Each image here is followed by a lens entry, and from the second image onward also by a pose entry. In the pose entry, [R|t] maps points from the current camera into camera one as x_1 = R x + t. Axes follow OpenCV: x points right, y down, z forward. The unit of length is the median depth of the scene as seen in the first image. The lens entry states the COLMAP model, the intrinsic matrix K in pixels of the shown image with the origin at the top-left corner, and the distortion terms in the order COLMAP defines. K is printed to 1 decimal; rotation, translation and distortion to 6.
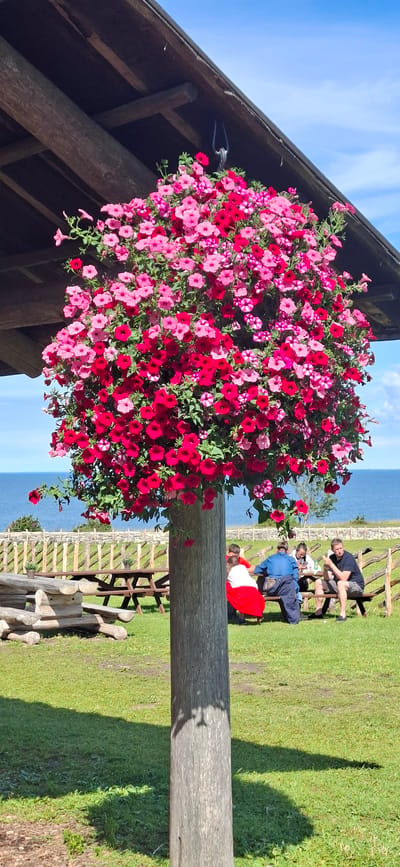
lens RADIAL K [[1145.0, 0, 200.2], [0, 1145.0, 466.1], [0, 0, 1]] dist [0.379459, -1.674206]
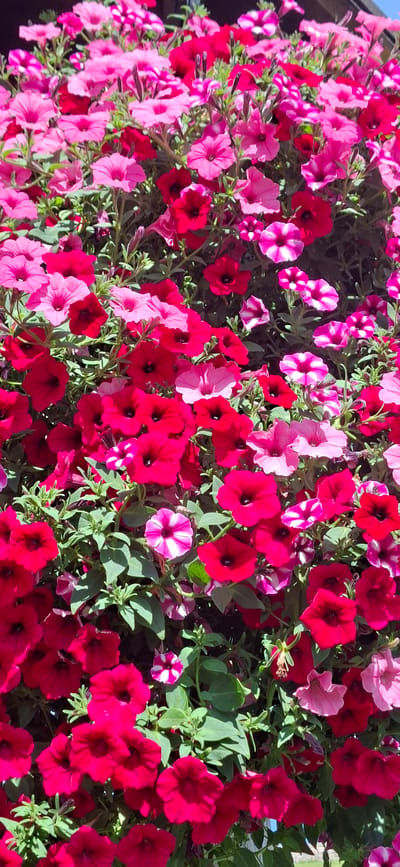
lens RADIAL K [[1145.0, 0, 200.2], [0, 1145.0, 466.1], [0, 0, 1]] dist [0.379459, -1.674206]
pose [[0.996471, -0.080476, -0.023866, 0.020912], [0.072044, 0.965863, -0.248833, -0.005049], [0.043077, 0.246236, 0.968252, 0.718690]]
